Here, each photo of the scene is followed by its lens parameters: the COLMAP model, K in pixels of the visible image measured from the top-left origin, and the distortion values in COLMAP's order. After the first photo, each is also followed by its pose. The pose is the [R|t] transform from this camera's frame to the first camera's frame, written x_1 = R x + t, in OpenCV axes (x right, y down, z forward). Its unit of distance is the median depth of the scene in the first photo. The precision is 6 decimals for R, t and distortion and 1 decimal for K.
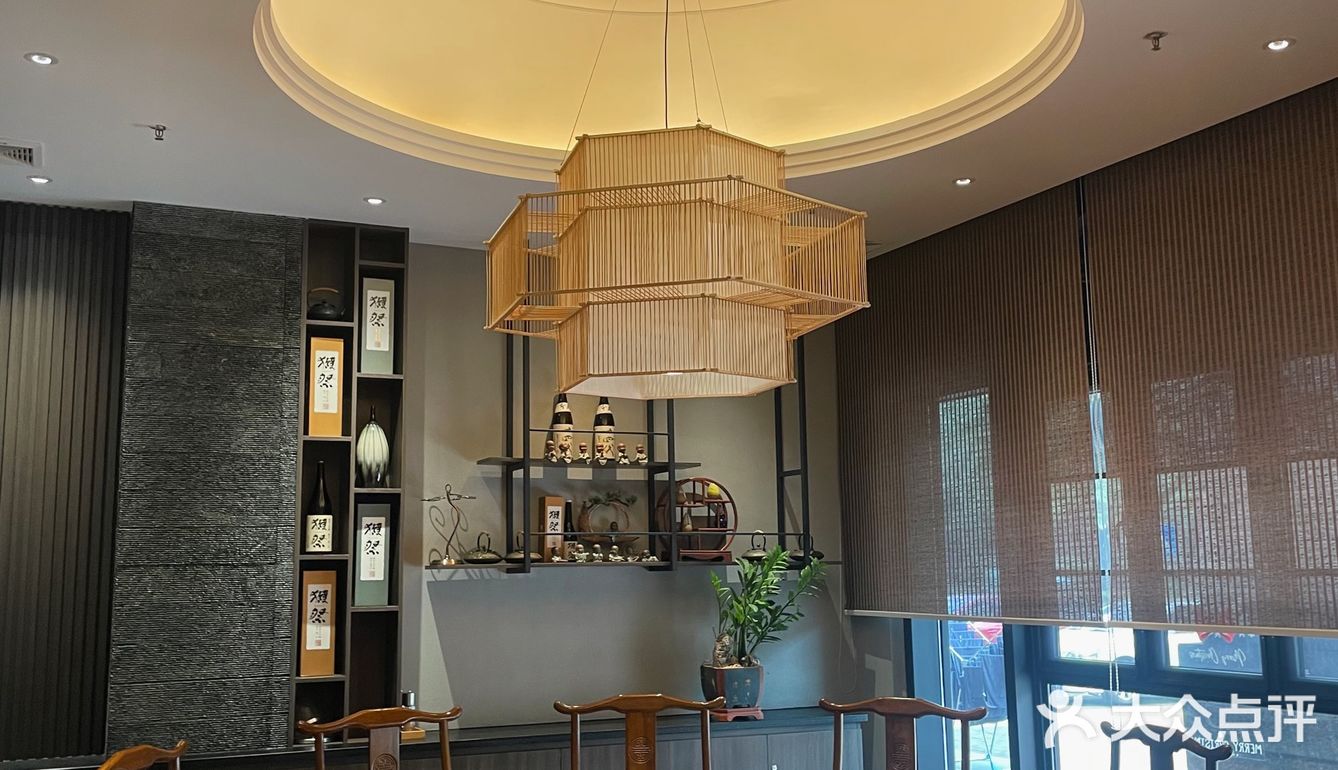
lens RADIAL K [[1457.8, 0, 669.0], [0, 1457.8, 385.0], [0, 0, 1]] dist [0.099292, -0.042175]
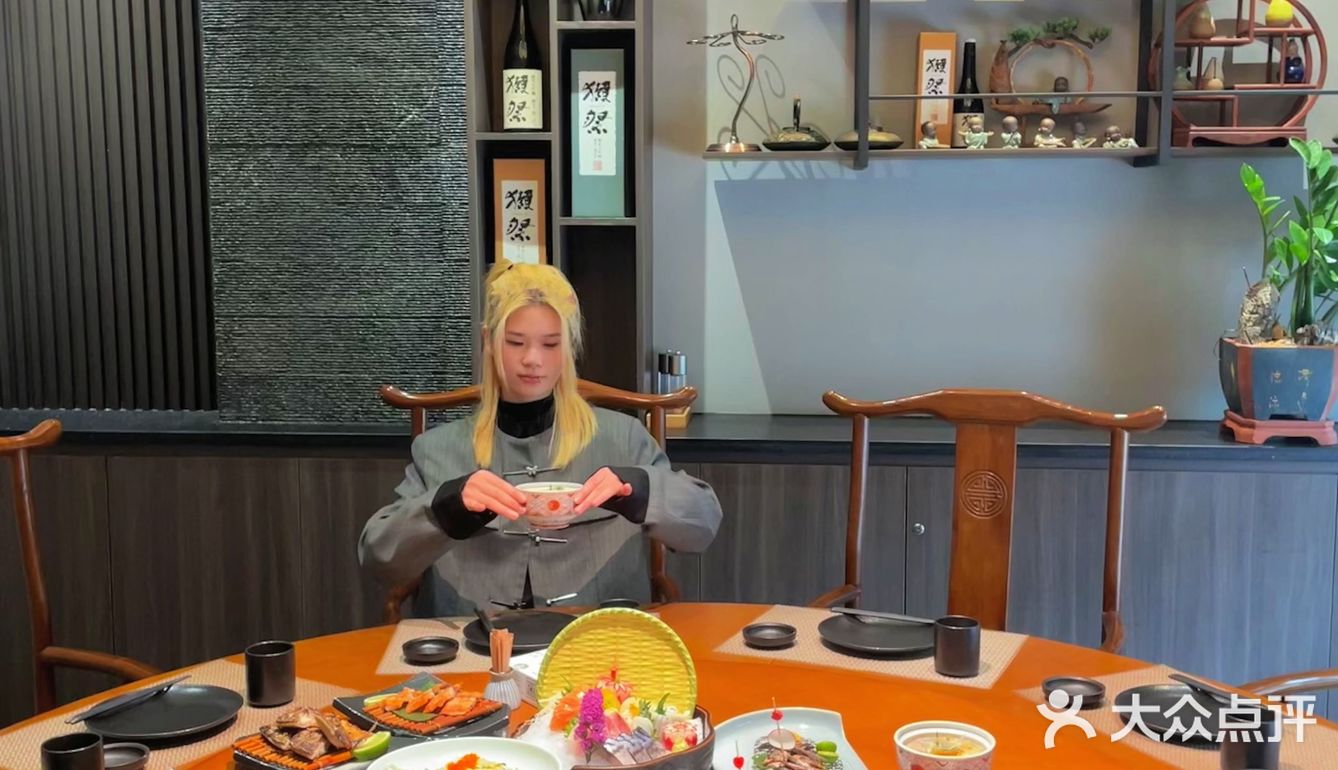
lens RADIAL K [[1457.8, 0, 669.0], [0, 1457.8, 385.0], [0, 0, 1]] dist [0.099292, -0.042175]
pose [[0.855505, 0.075570, -0.512250, 0.141406], [0.054777, 0.970533, 0.234662, 0.073550], [0.514889, -0.228814, 0.826156, 0.470610]]
